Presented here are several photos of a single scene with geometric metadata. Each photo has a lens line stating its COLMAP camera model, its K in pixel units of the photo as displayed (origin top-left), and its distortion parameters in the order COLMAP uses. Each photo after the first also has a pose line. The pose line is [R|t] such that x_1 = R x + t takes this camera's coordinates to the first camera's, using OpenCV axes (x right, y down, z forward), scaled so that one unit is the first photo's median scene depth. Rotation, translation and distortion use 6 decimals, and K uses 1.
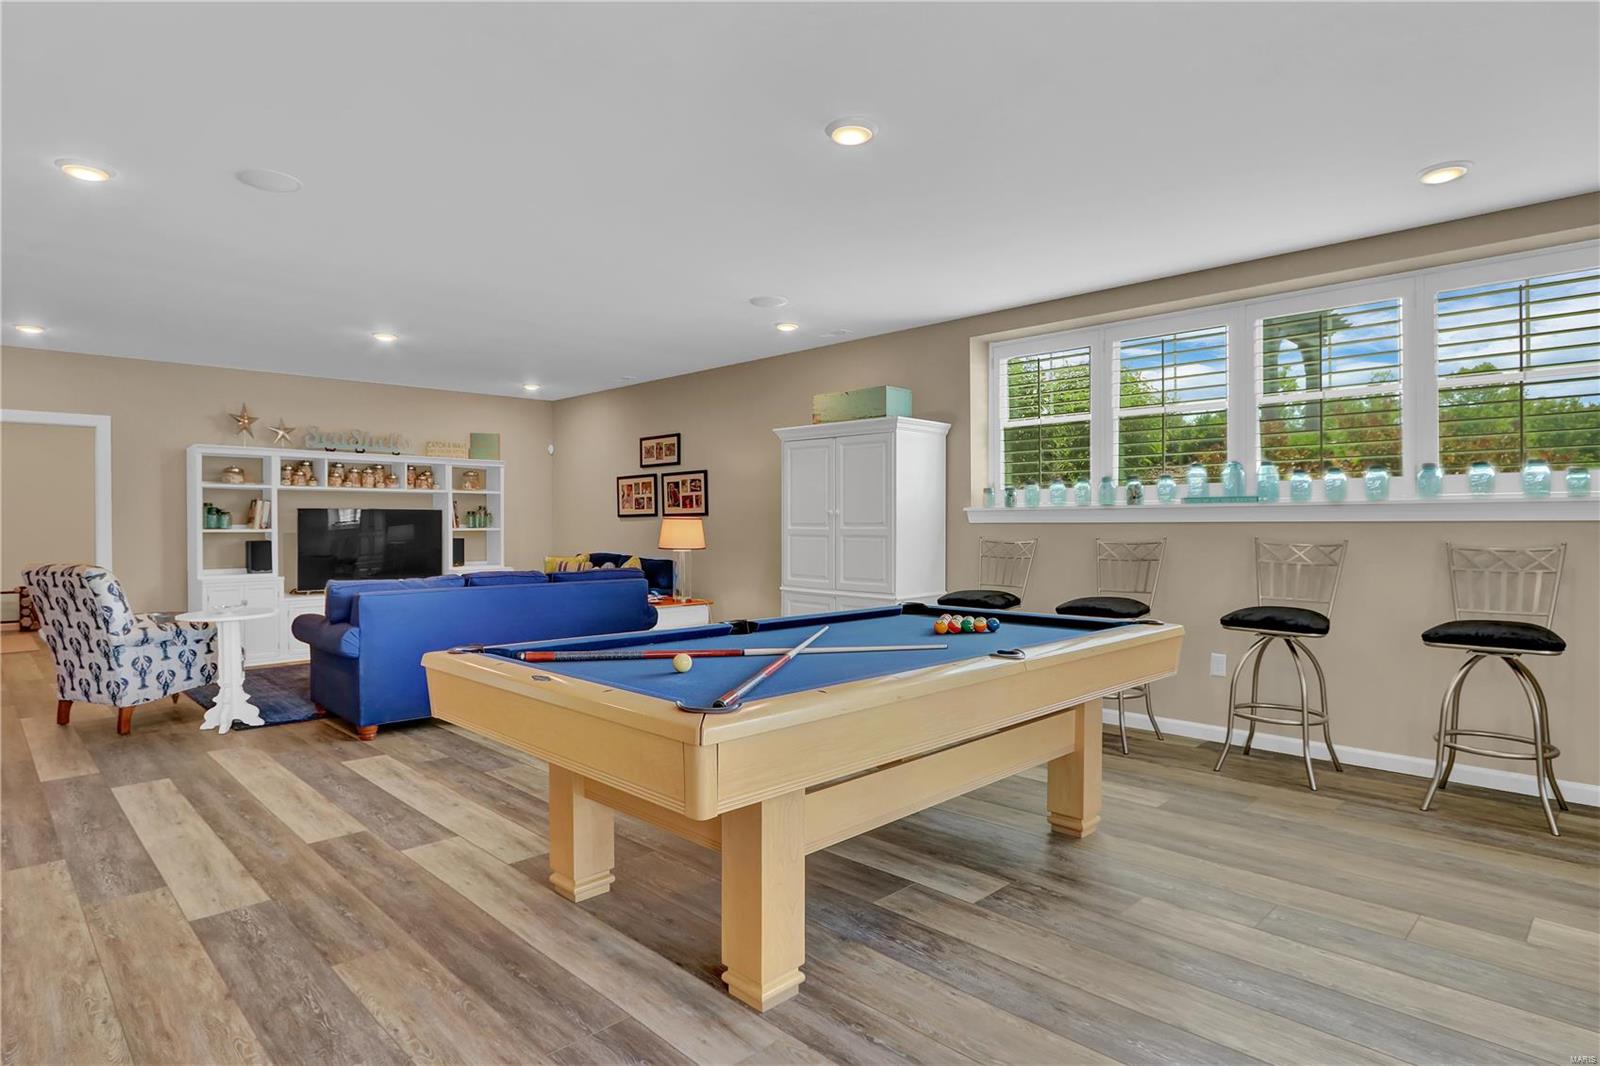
lens RADIAL K [[858.3, 0, 783.8], [0, 858.3, 533.5], [0, 0, 1]] dist [-0.019441, 0.001100]
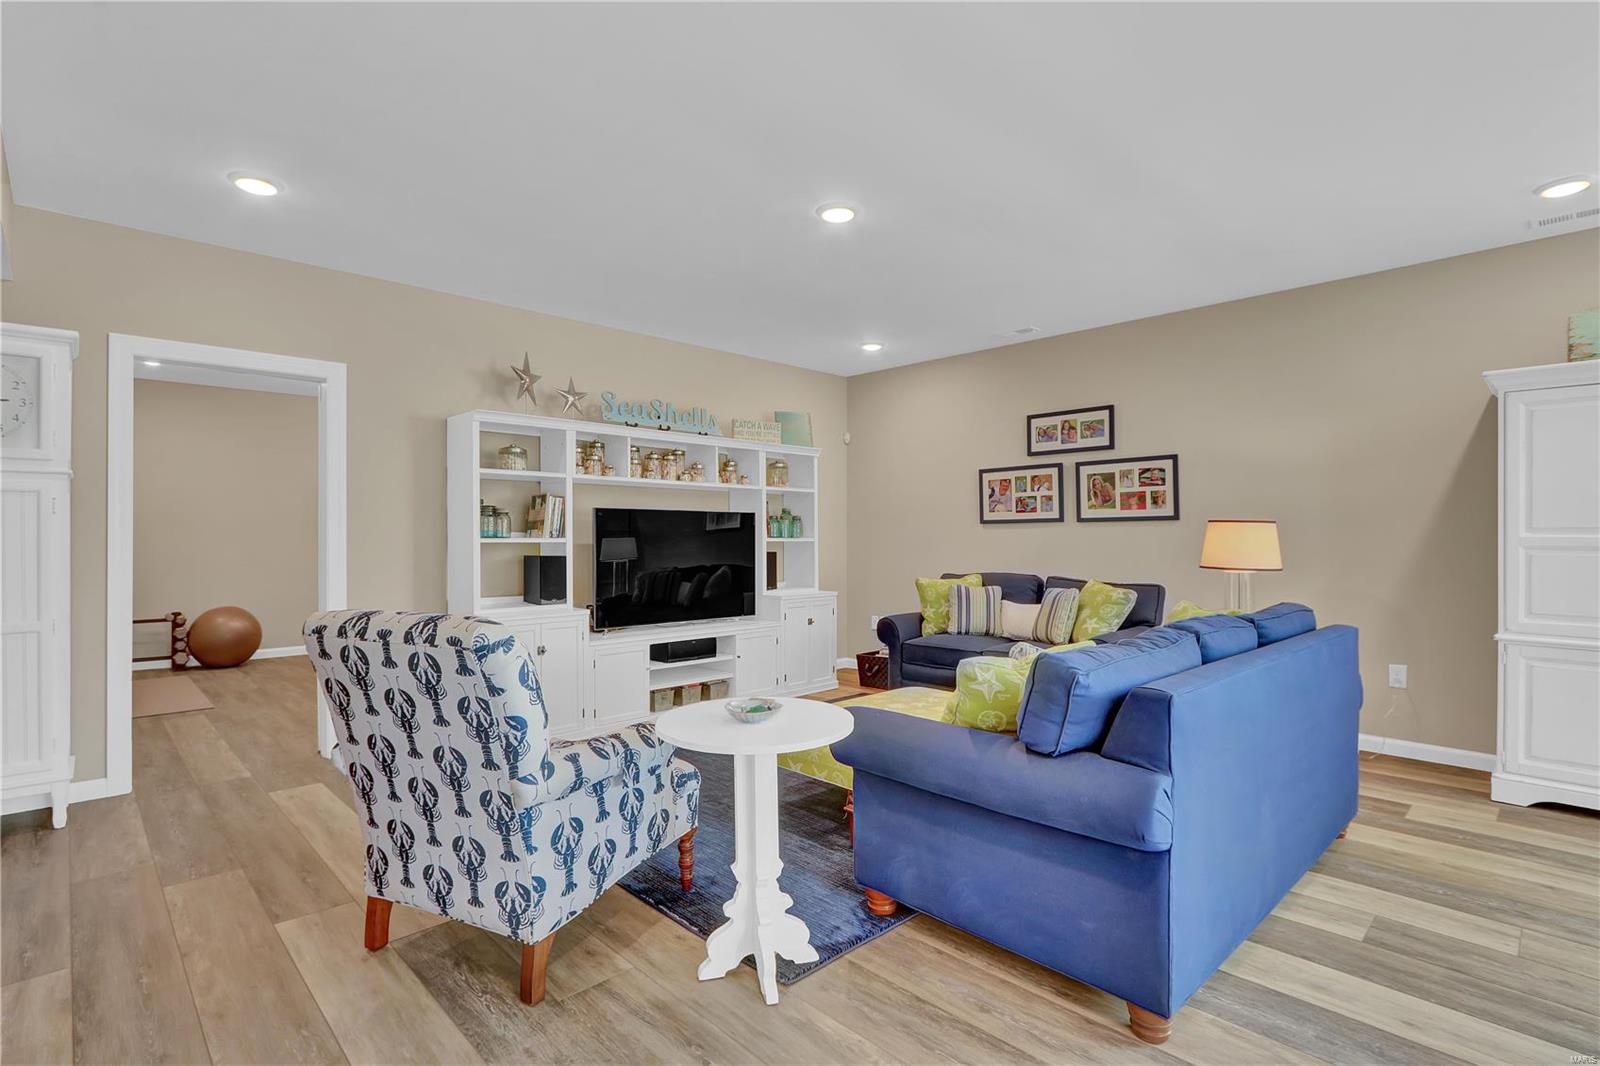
lens RADIAL K [[775.4, 0, 793.2], [0, 775.4, 536.1], [0, 0, 1]] dist [-0.030310, 0.000700]
pose [[0.999922, 0.000609, -0.012483, -0.408584], [-0.000791, 0.999894, -0.014568, 0.001792], [0.012473, 0.014577, 0.999816, 0.385867]]
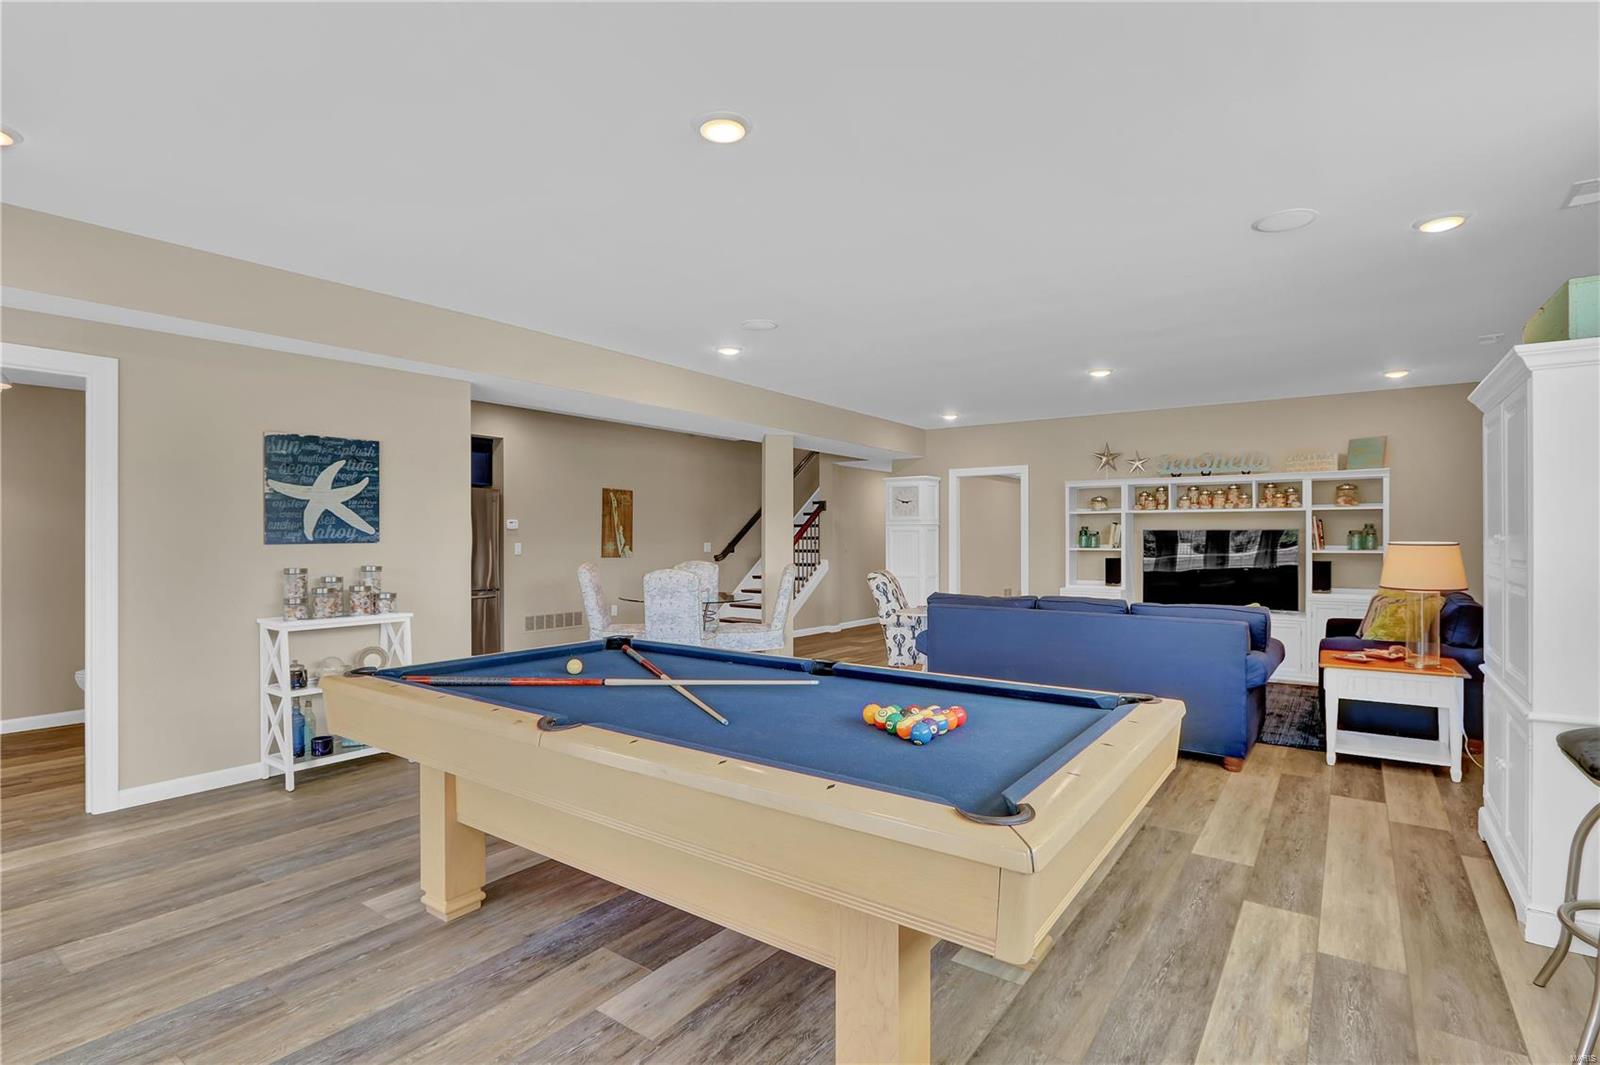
lens RADIAL K [[775.4, 0, 793.2], [0, 775.4, 535.6], [0, 0, 1]] dist [-0.030310, 0.000700]
pose [[0.170106, -0.002230, -0.985423, 0.357480], [-0.009631, 0.999946, -0.003925, -0.013781], [0.985379, 0.010159, 0.170076, 0.375664]]
